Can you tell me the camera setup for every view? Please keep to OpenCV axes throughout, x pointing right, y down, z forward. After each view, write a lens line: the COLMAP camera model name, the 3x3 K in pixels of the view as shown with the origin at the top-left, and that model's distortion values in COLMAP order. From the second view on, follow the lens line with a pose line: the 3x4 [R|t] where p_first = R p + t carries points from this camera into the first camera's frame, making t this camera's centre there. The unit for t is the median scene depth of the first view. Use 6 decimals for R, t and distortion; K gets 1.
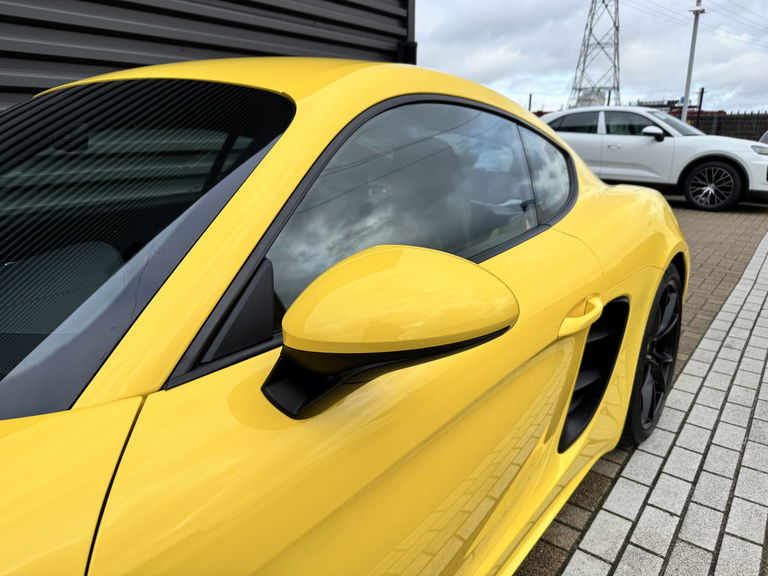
lens RADIAL K [[543.8, 0, 384.0], [0, 543.8, 288.0], [0, 0, 1]] dist [0.064846, -0.078299]
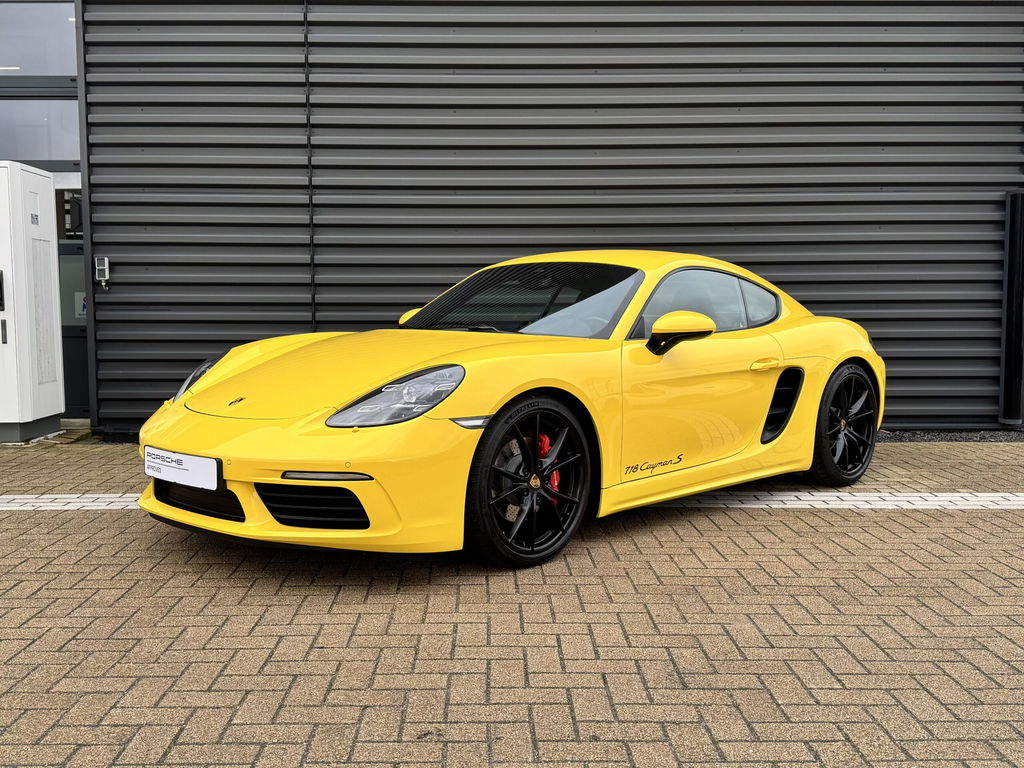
lens RADIAL K [[725.0, 0, 512.0], [0, 725.0, 384.0], [0, 0, 1]] dist [0.064846, -0.078299]
pose [[0.988022, -0.004227, -0.154257, -0.156293], [-0.020915, 0.986733, -0.161000, 0.545830], [0.152891, 0.162298, 0.974825, -1.707671]]
